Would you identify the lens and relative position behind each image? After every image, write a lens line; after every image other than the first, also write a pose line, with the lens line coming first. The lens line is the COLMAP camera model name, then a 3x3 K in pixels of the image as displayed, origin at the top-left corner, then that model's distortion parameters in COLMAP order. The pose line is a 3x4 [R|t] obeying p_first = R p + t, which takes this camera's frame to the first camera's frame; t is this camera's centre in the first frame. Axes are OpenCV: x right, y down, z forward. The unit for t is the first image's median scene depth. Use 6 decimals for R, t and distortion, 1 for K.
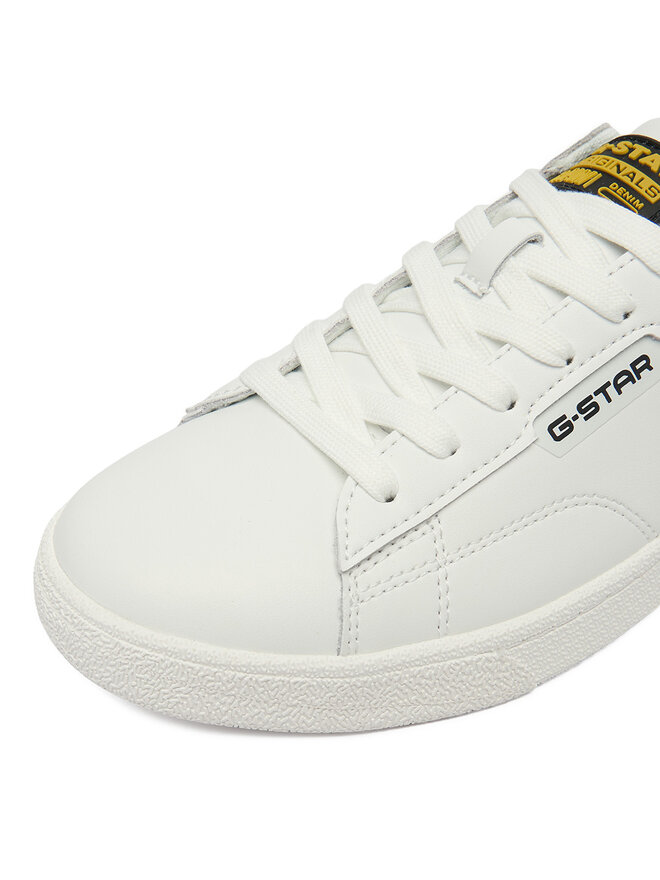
lens RADIAL K [[1127.6, 0, 325.8], [0, 1127.6, 438.3], [0, 0, 1]] dist [-0.055858, 0.000000]
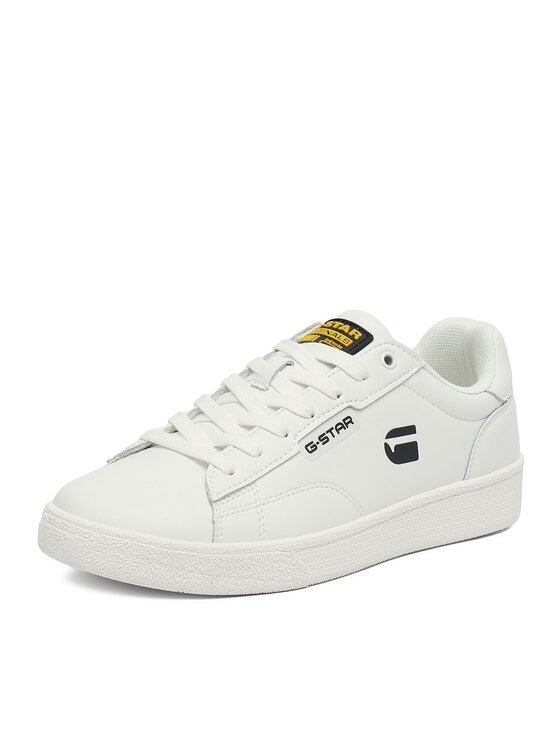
lens RADIAL K [[1794.4, 0, 279.8], [0, 1794.4, 373.6], [0, 0, 1]] dist [0.008512, 0.000000]
pose [[0.977281, 0.003755, 0.211912, -0.515530], [0.078825, 0.921682, -0.379853, 1.065946], [-0.196742, 0.387927, 0.900447, -1.888196]]
